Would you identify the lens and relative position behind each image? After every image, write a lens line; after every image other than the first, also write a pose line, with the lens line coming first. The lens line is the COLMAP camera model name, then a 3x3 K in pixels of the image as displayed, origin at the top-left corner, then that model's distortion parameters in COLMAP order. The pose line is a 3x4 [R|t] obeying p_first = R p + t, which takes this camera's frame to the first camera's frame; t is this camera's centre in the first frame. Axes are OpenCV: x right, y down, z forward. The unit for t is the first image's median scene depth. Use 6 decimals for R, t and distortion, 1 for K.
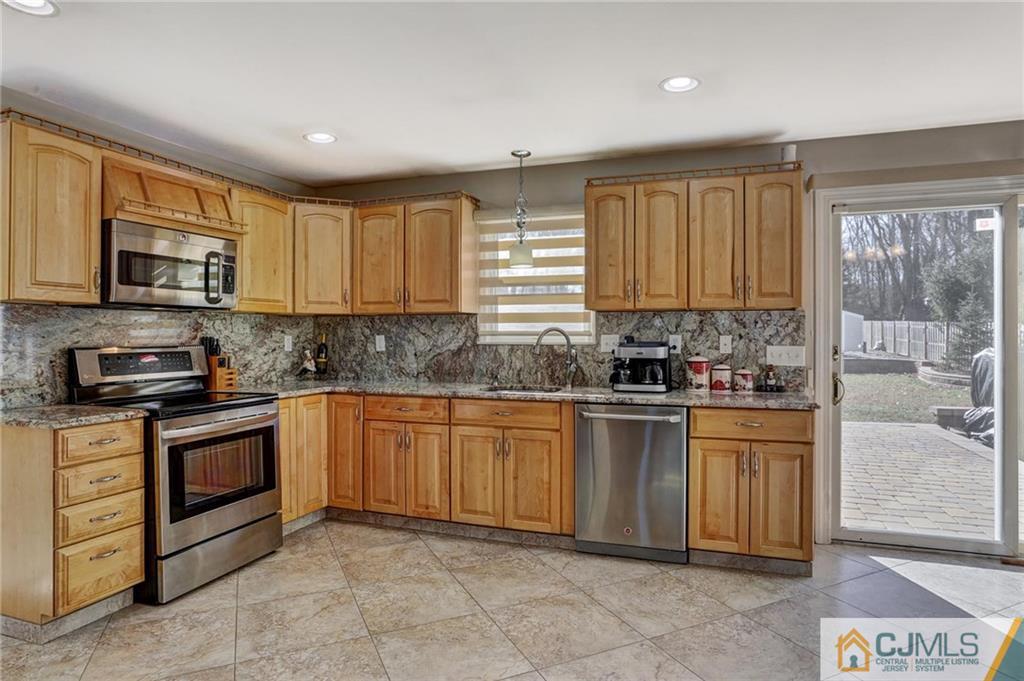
lens RADIAL K [[582.4, 0, 525.5], [0, 582.4, 331.6], [0, 0, 1]] dist [-0.050206, 0.010661]
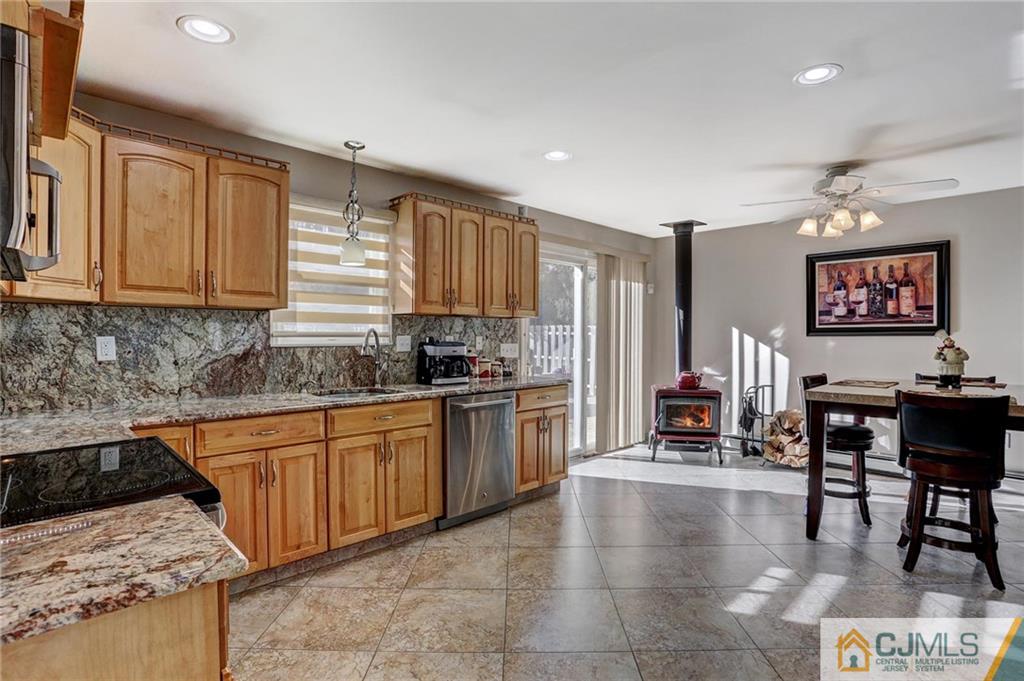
lens RADIAL K [[510.8, 0, 514.9], [0, 510.8, 341.4], [0, 0, 1]] dist [-0.048191, 0.010061]
pose [[0.438500, -0.010110, 0.898674, -0.663952], [-0.007656, 0.999858, 0.014984, 0.000159], [-0.898698, -0.013451, 0.438361, 0.411809]]
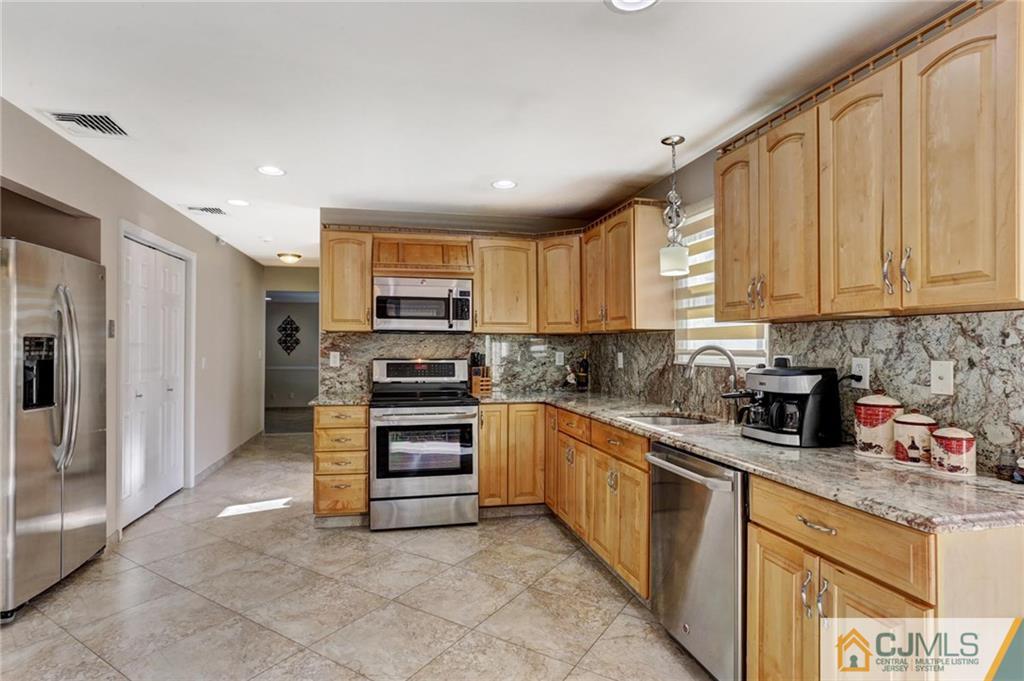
lens RADIAL K [[538.5, 0, 513.7], [0, 538.5, 340.2], [0, 0, 1]] dist [-0.030221, 0.003303]
pose [[0.531402, -0.007692, -0.847085, 0.547599], [-0.001589, 0.999948, -0.010077, -0.006549], [0.847118, 0.006701, 0.531362, 0.405071]]
